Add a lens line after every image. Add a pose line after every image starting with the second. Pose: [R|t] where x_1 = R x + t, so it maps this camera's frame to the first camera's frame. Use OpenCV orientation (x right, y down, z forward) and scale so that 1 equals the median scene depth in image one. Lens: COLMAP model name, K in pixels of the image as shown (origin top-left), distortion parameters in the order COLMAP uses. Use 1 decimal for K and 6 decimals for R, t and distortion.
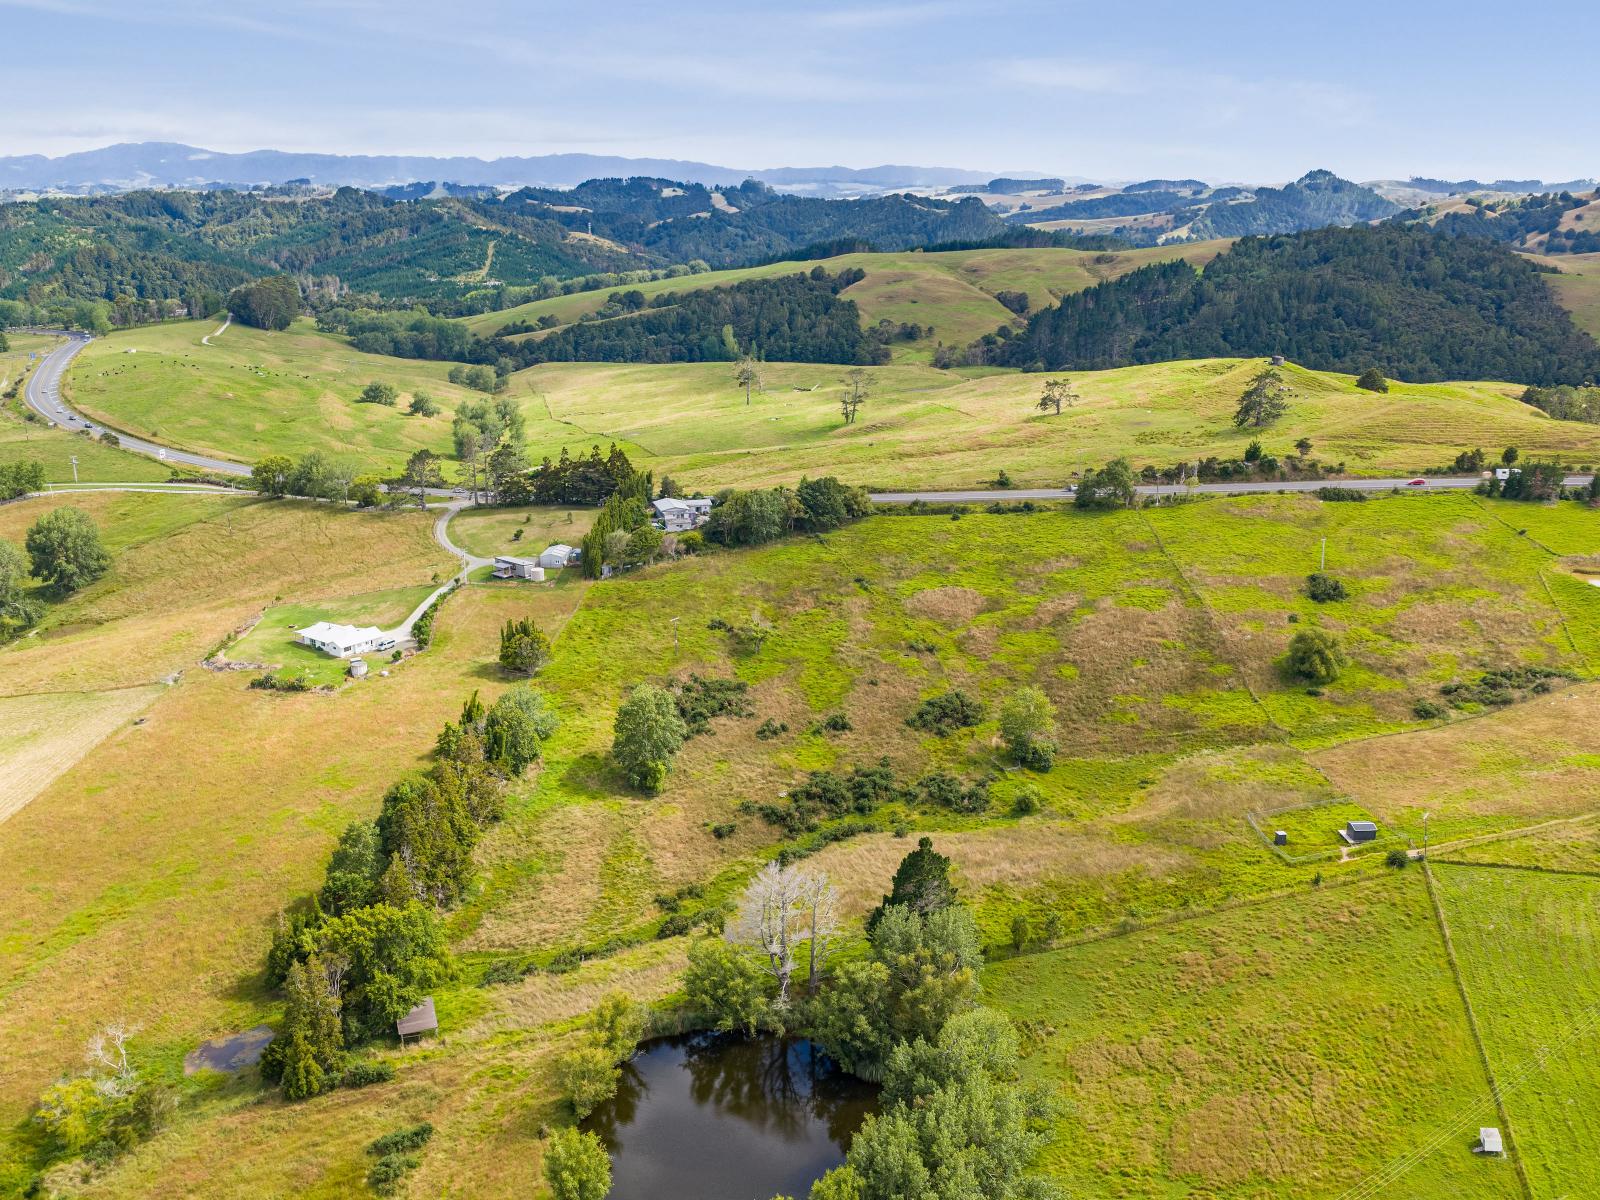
lens RADIAL K [[1484.5, 0, 805.1], [0, 1484.5, 602.9], [0, 0, 1]] dist [0.031061, -0.063582]
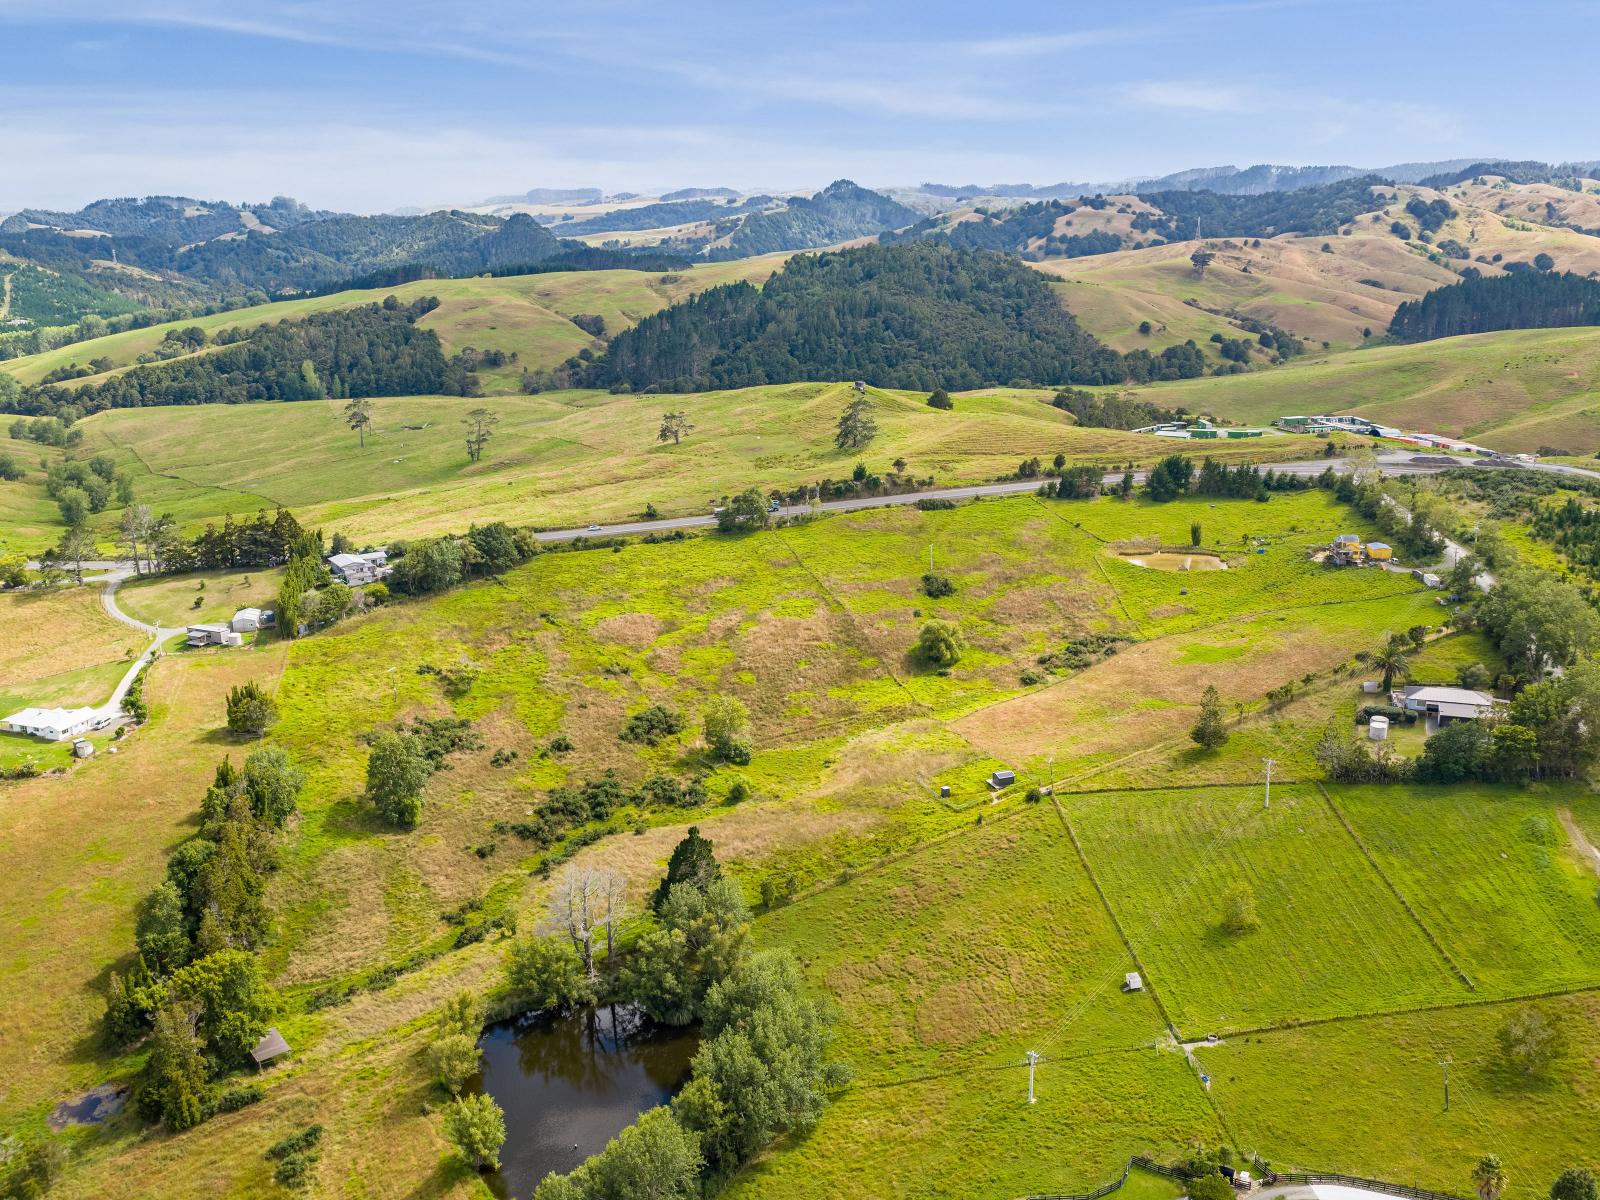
lens RADIAL K [[1484.5, 0, 805.1], [0, 1484.5, 602.9], [0, 0, 1]] dist [0.031061, -0.063582]
pose [[0.955065, -0.093569, 0.281241, -0.102668], [0.094488, 0.995472, 0.010323, -0.020309], [-0.280934, 0.016715, 0.959582, -0.139149]]
